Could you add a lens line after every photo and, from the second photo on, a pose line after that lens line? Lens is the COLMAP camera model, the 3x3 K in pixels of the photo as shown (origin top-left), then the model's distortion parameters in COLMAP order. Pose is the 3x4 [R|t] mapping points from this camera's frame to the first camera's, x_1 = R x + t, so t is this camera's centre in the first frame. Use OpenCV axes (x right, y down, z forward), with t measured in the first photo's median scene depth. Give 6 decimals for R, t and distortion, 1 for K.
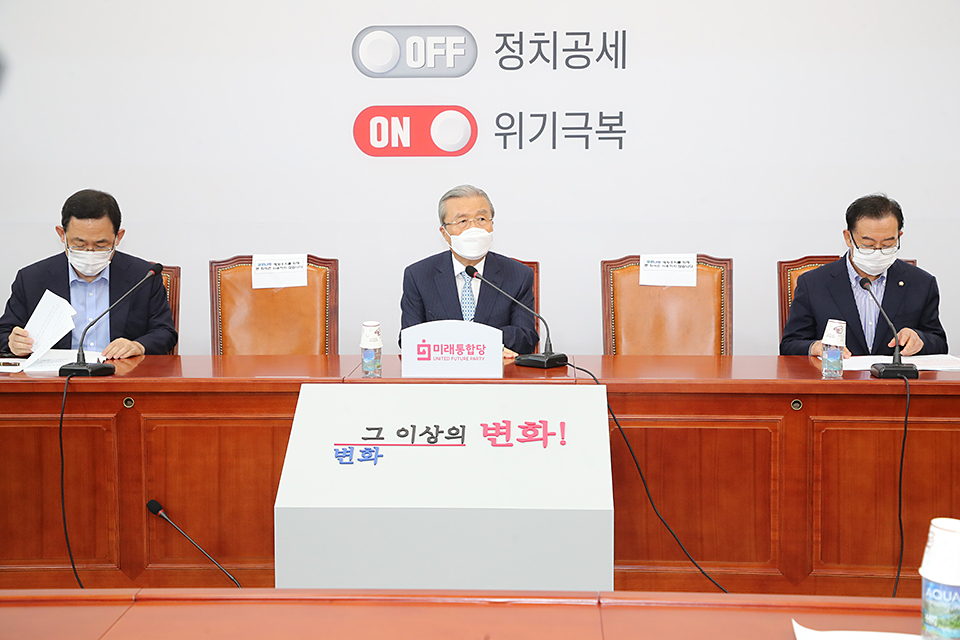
lens RADIAL K [[1366.7, 0, 480.0], [0, 1366.7, 320.0], [0, 0, 1]] dist [0.183735, -0.043357]
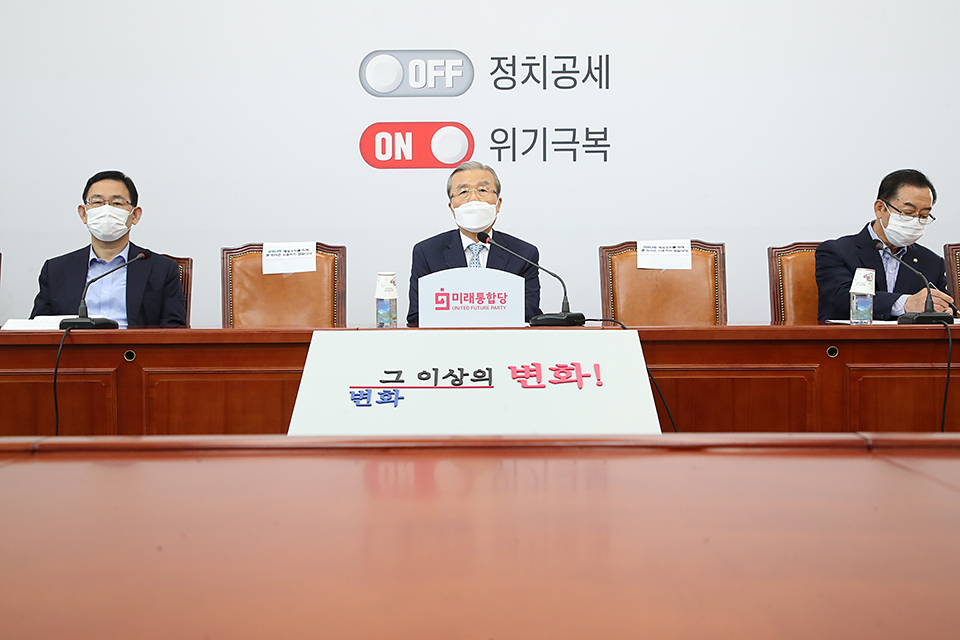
lens RADIAL K [[1019.9, 0, 480.0], [0, 1019.9, 320.0], [0, 0, 1]] dist [0.063052, 0.006290]
pose [[0.999164, -0.001520, 0.040848, -0.030761], [0.004735, 0.996884, -0.078741, 0.064979], [-0.040601, 0.078869, 0.996058, 0.204841]]
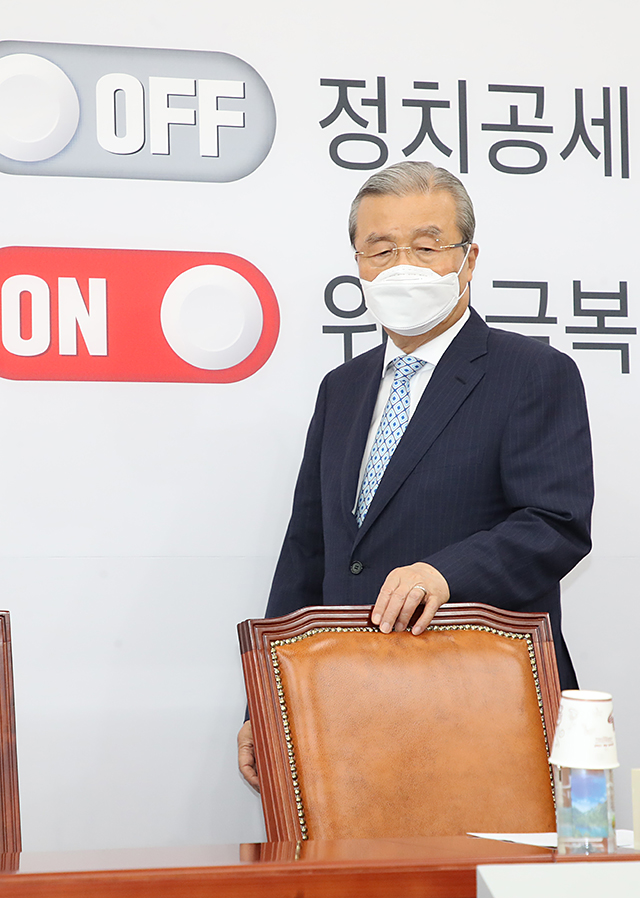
lens RADIAL K [[3009.4, 0, 294.3], [0, 3009.4, 449.4], [0, 0, 1]] dist [0.455634, 0.006192]
pose [[0.941130, 0.017586, 0.337587, -0.285278], [0.048217, 0.981451, -0.185549, 0.055738], [-0.334588, 0.190904, 0.922825, 0.226514]]
